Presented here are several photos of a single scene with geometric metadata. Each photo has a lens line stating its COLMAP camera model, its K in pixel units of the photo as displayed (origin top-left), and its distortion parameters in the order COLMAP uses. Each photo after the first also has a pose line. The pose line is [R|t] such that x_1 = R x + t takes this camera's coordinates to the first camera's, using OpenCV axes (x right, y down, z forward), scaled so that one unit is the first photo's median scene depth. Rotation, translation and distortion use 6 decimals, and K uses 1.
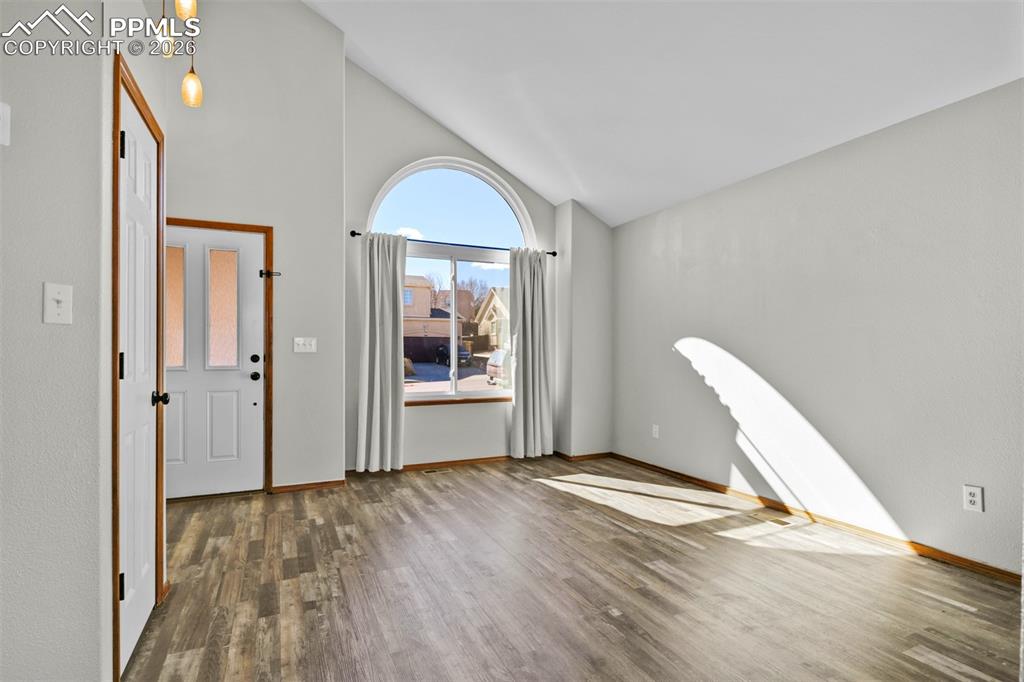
lens RADIAL K [[487.0, 0, 512.3], [0, 487.0, 352.3], [0, 0, 1]] dist [0.001020, -0.012389]
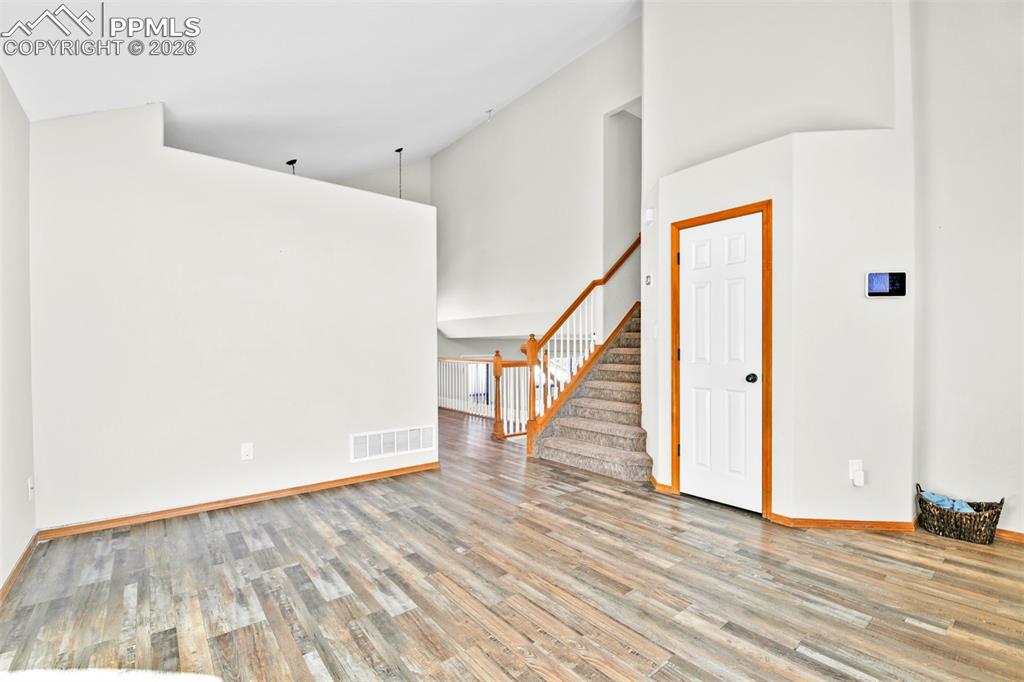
lens RADIAL K [[487.0, 0, 512.3], [0, 487.0, 352.3], [0, 0, 1]] dist [0.001020, -0.012389]
pose [[-0.969124, 0.001181, -0.246573, 0.321348], [-0.001978, 0.999919, 0.012561, -0.002602], [0.246568, 0.012661, -0.969043, 1.854200]]
